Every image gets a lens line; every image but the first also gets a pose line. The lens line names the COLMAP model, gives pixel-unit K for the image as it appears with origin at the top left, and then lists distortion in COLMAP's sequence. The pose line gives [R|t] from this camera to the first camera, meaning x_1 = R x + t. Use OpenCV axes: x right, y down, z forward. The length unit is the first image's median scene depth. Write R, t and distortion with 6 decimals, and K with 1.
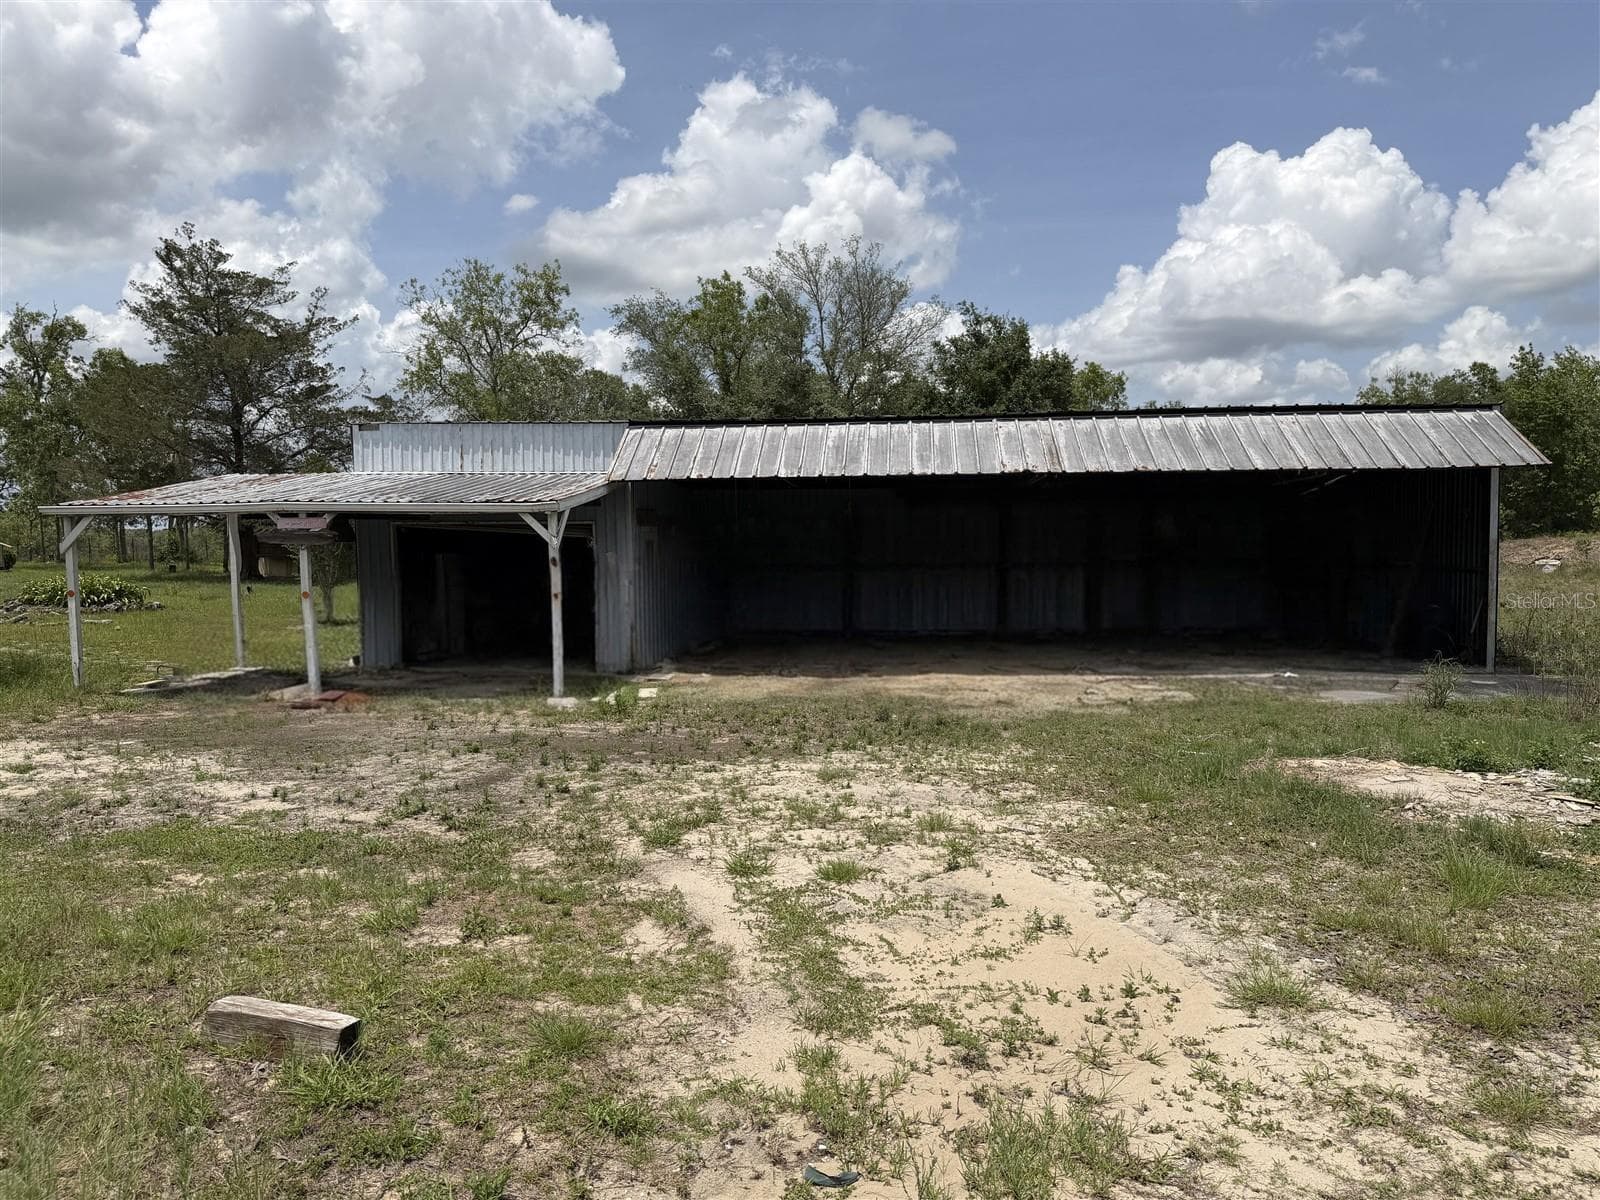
lens RADIAL K [[1054.7, 0, 788.9], [0, 1054.7, 592.7], [0, 0, 1]] dist [-0.002310, -0.016083]
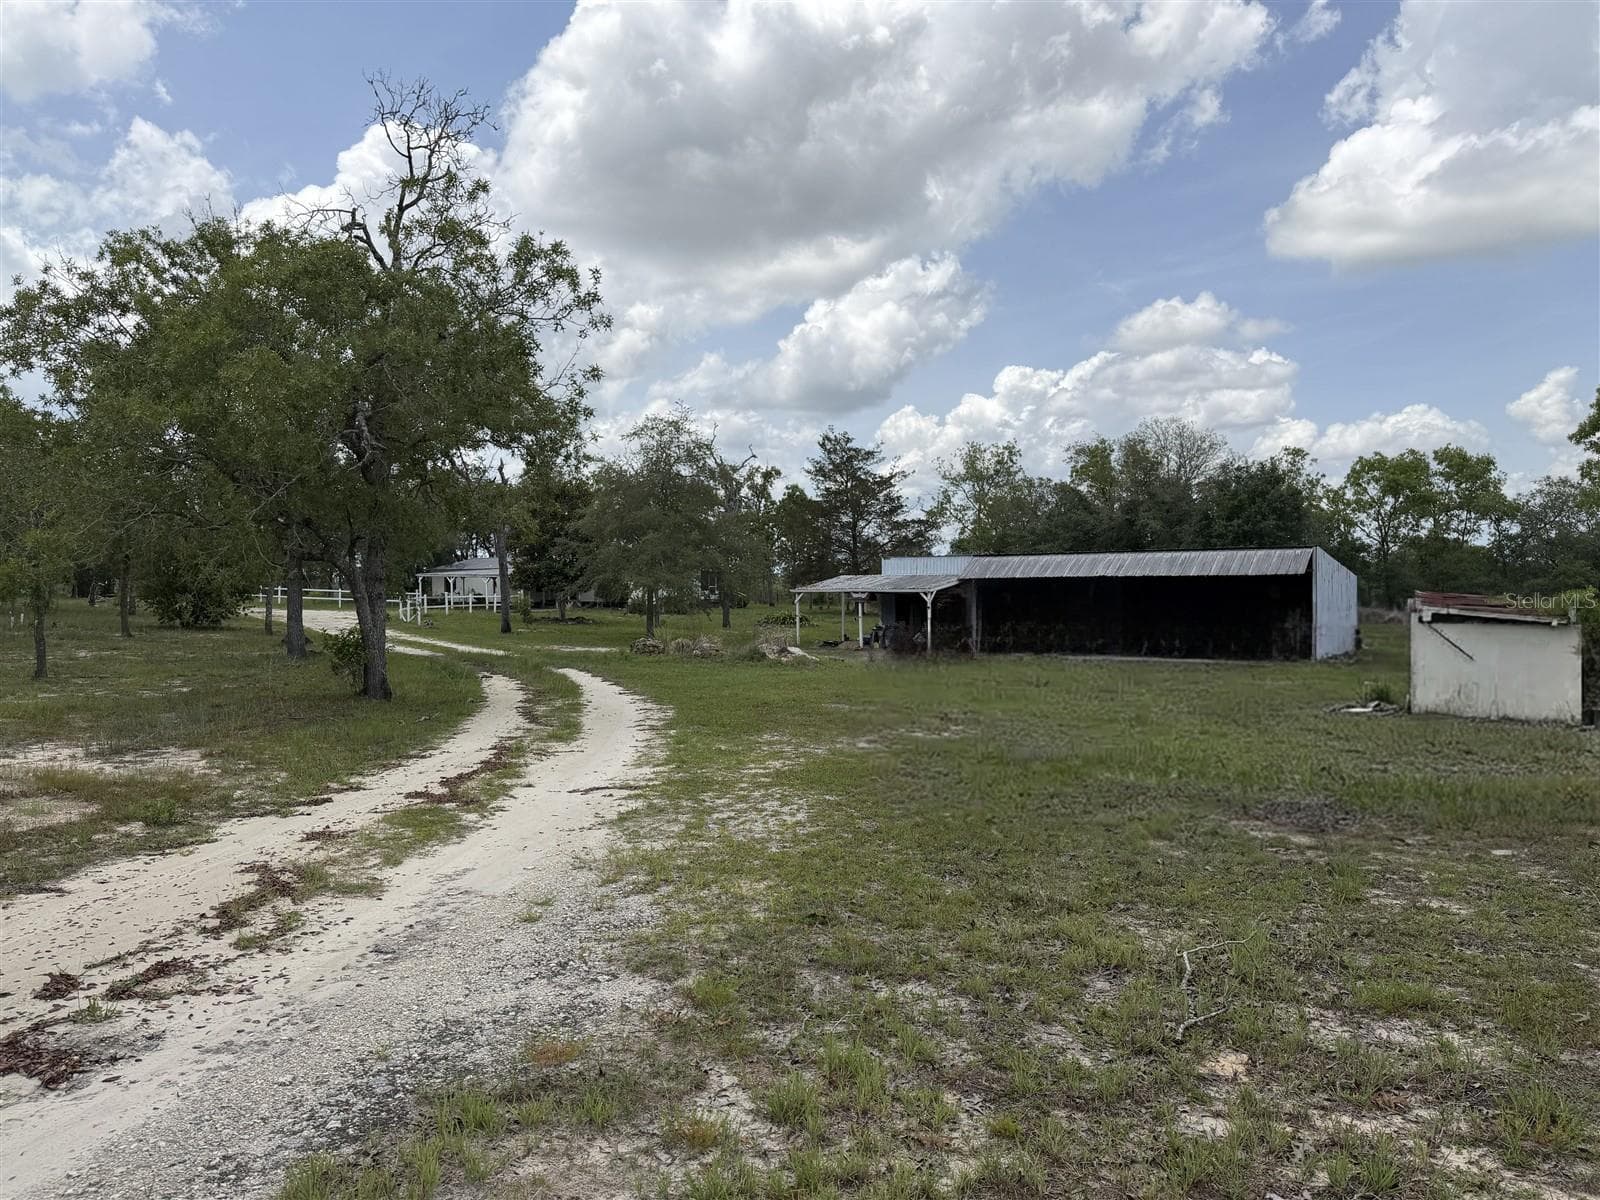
lens RADIAL K [[1054.7, 0, 788.9], [0, 1054.7, 592.7], [0, 0, 1]] dist [-0.002310, -0.016083]
pose [[0.850033, 0.005214, -0.526703, 0.351672], [-0.027609, 0.999018, -0.034667, 0.015973], [0.526005, 0.044009, 0.849342, -0.624961]]
